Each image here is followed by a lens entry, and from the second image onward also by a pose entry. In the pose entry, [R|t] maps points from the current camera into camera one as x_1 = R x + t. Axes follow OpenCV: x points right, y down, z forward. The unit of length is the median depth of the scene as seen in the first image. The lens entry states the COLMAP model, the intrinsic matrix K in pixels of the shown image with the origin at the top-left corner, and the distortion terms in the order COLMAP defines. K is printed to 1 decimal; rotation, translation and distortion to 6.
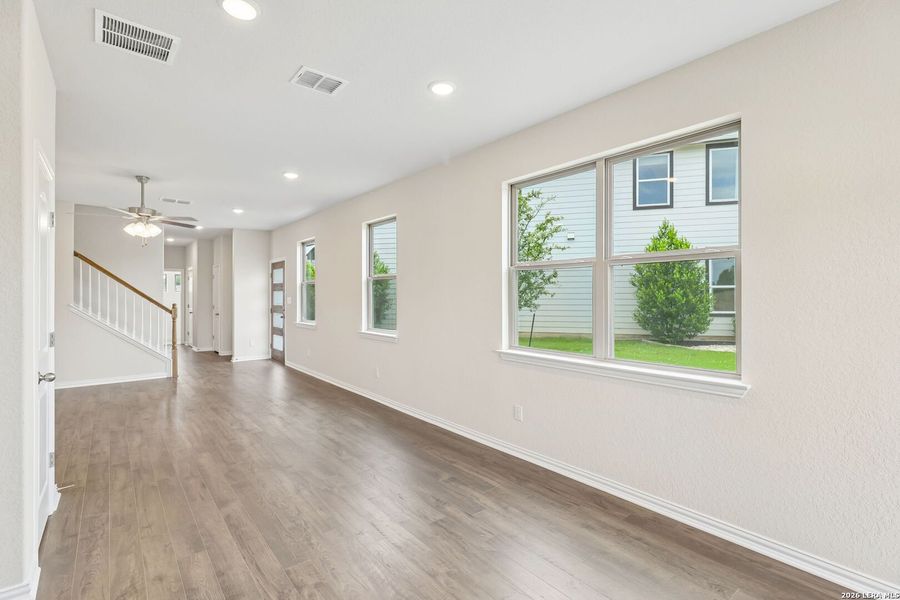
lens RADIAL K [[421.6, 0, 461.3], [0, 421.6, 292.2], [0, 0, 1]] dist [0.029054, 0.000076]
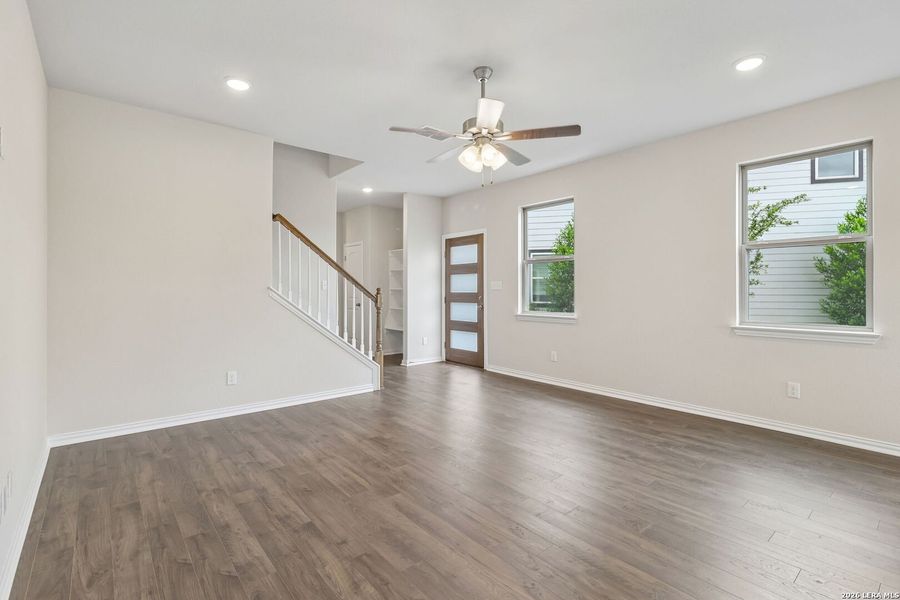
lens RADIAL K [[416.2, 0, 452.3], [0, 416.2, 292.0], [0, 0, 1]] dist [0.000590, 0.000311]
pose [[0.999998, 0.001894, 0.001158, -0.457102], [-0.001910, 0.999908, 0.013423, 0.019864], [-0.001132, -0.013425, 0.999909, 0.240202]]
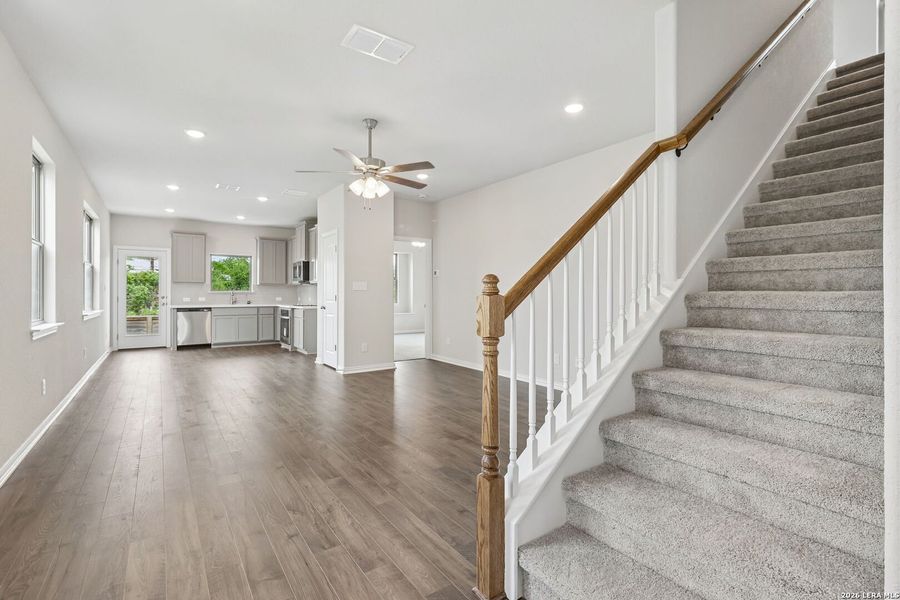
lens RADIAL K [[416.2, 0, 452.3], [0, 416.2, 292.0], [0, 0, 1]] dist [0.000590, 0.000311]
pose [[-0.995639, -0.001997, 0.093271, -0.559912], [-0.003258, 0.999905, -0.013369, 0.031701], [-0.093235, -0.013614, -0.995551, 1.013861]]
